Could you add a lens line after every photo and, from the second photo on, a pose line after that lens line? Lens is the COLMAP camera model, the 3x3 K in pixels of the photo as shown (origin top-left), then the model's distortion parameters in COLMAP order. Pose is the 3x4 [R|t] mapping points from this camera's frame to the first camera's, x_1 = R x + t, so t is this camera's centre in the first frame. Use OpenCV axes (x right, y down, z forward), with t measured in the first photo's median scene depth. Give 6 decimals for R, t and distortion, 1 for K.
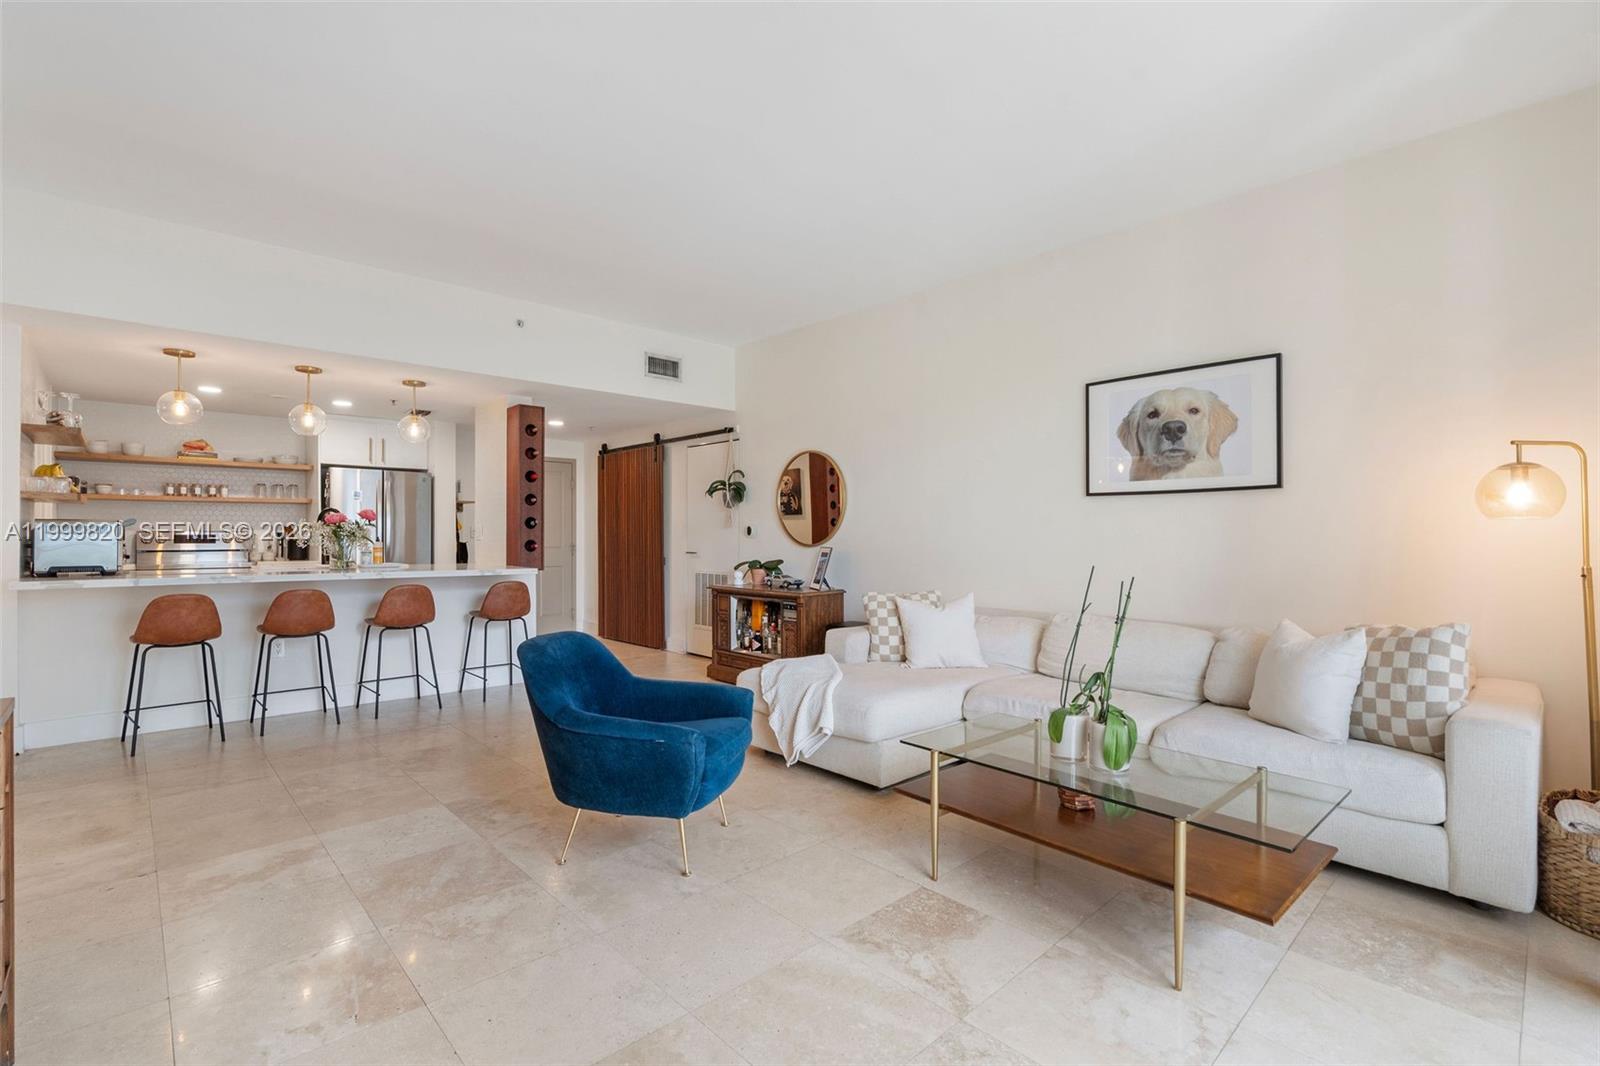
lens RADIAL K [[723.6, 0, 797.4], [0, 723.6, 536.6], [0, 0, 1]] dist [-0.002453, 0.000776]
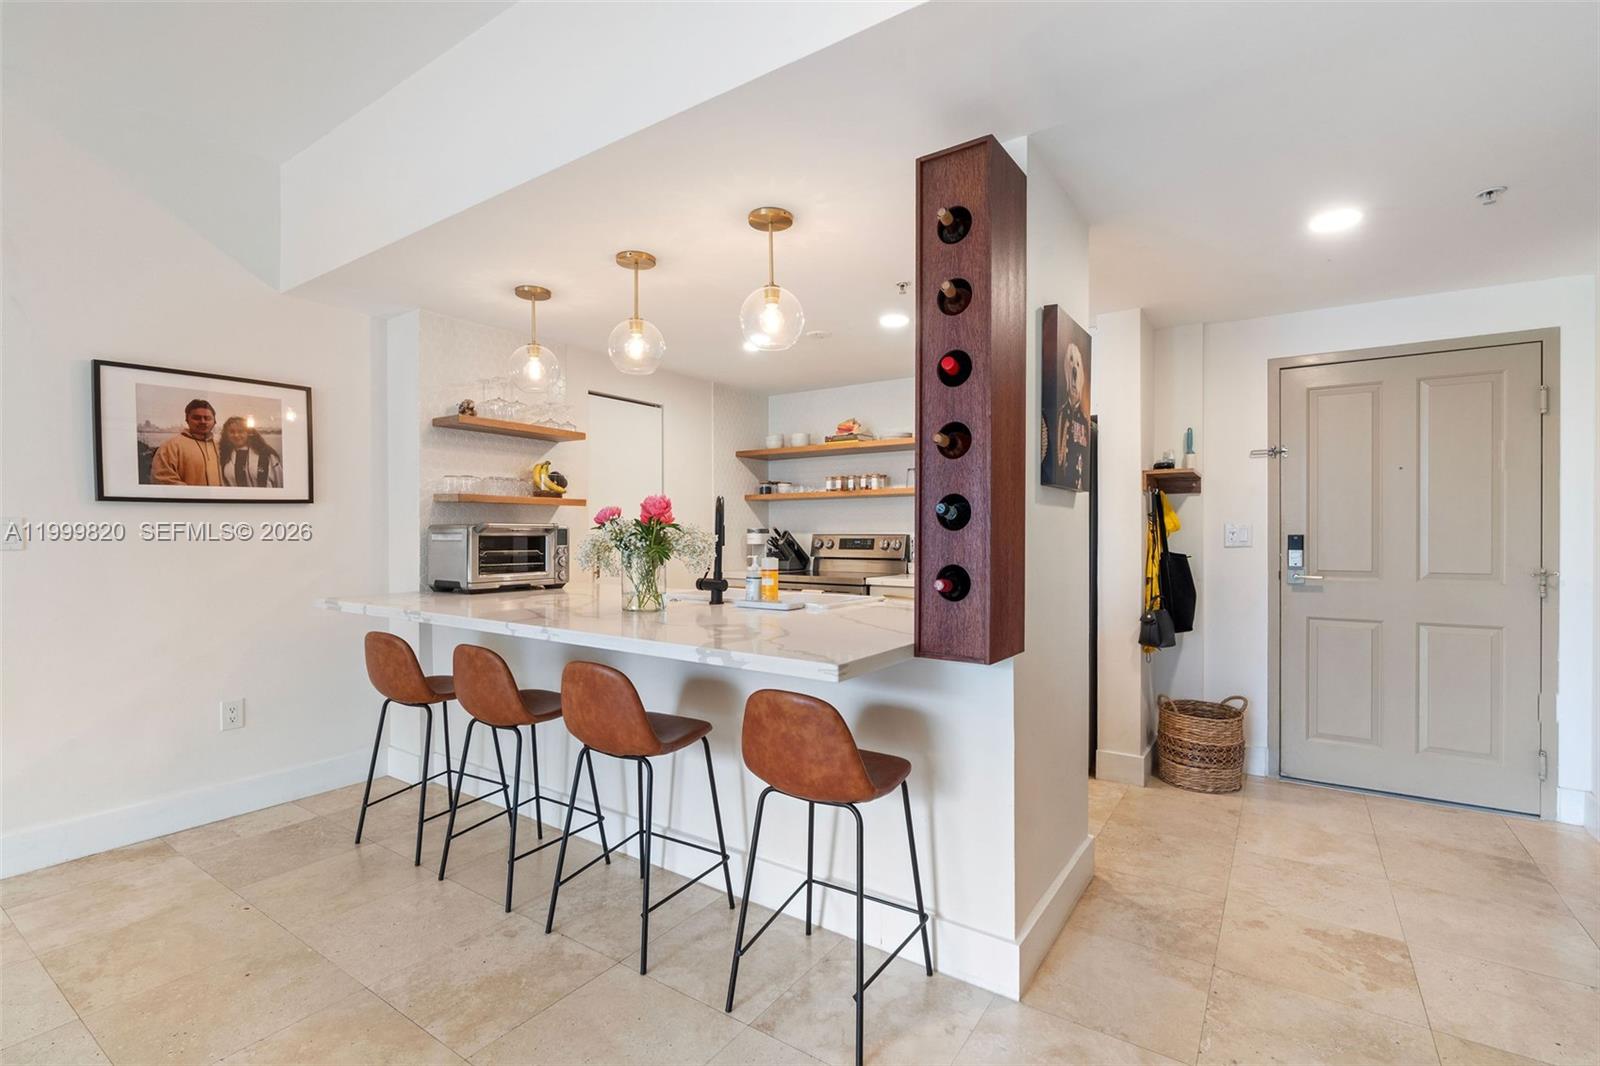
lens RADIAL K [[735.2, 0, 791.1], [0, 735.2, 536.0], [0, 0, 1]] dist [-0.002794, -0.000181]
pose [[0.213136, 0.004645, -0.977011, -0.054467], [-0.000771, 0.999989, 0.004586, -0.009661], [0.977022, -0.000225, 0.213138, 0.802980]]
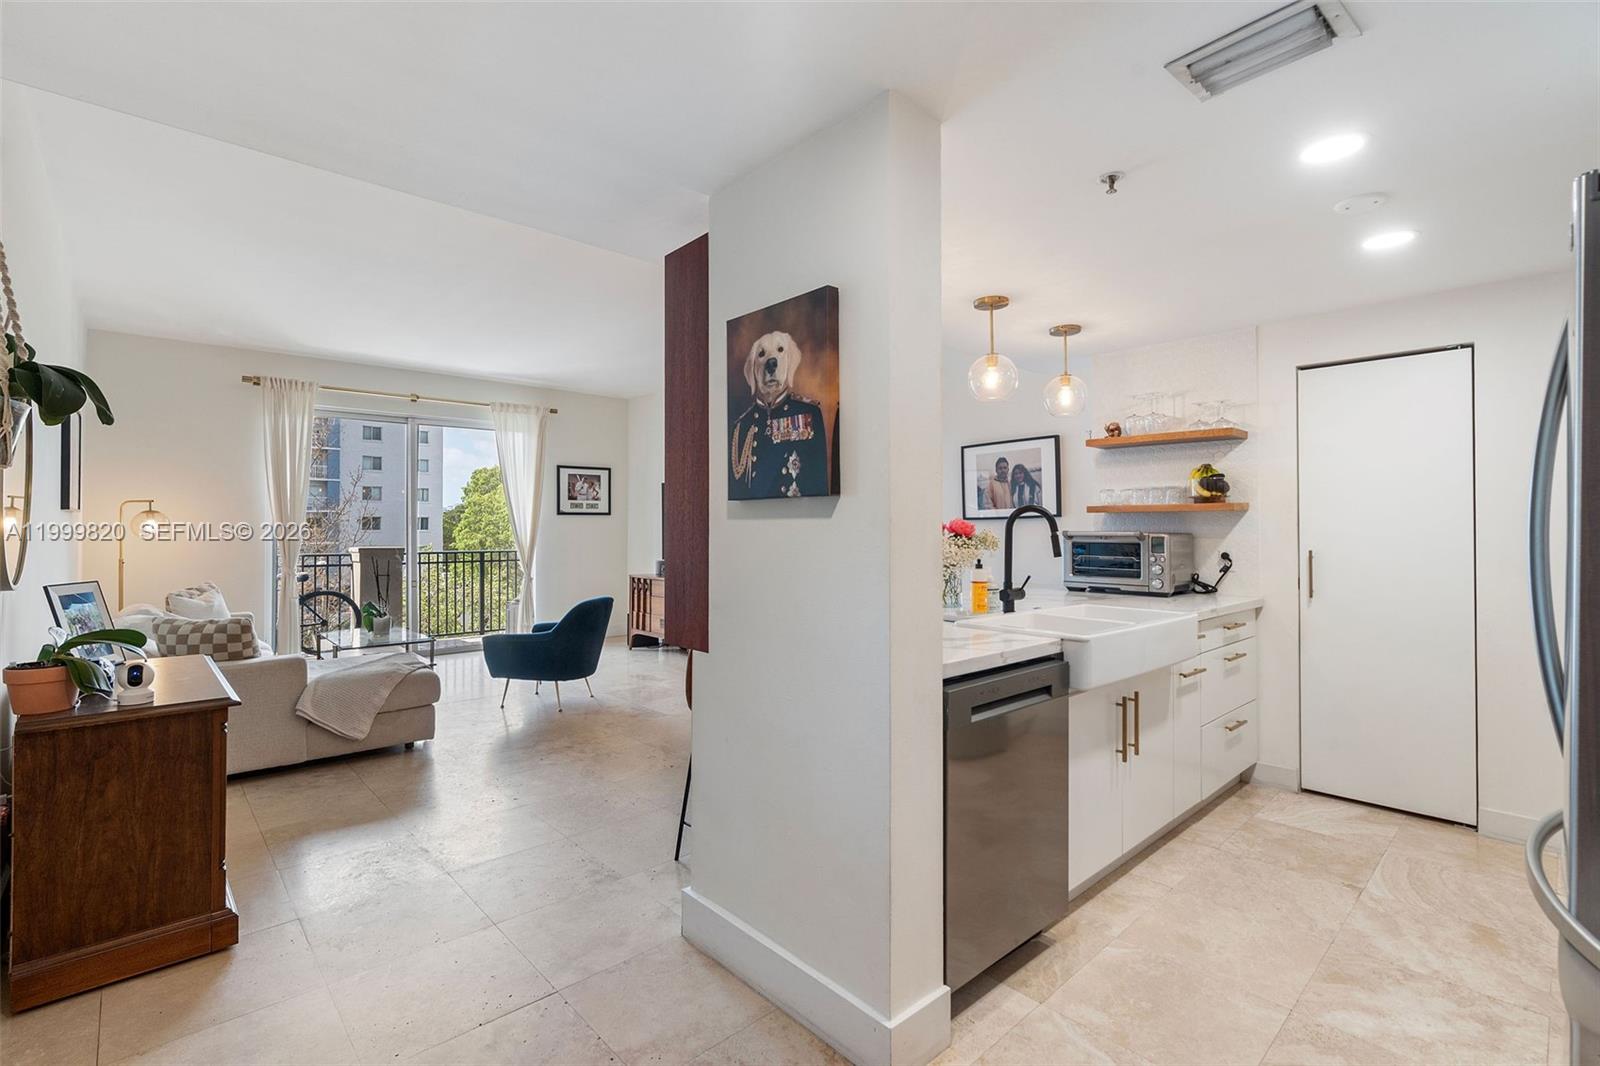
lens RADIAL K [[730.7, 0, 800.1], [0, 730.7, 520.1], [0, 0, 1]] dist [0.000833, 0.001229]
pose [[-0.999994, -0.000040, 0.003328, -0.404368], [-0.000077, 0.999935, -0.011397, -0.019287], [-0.003327, -0.011397, -0.999930, 1.349065]]
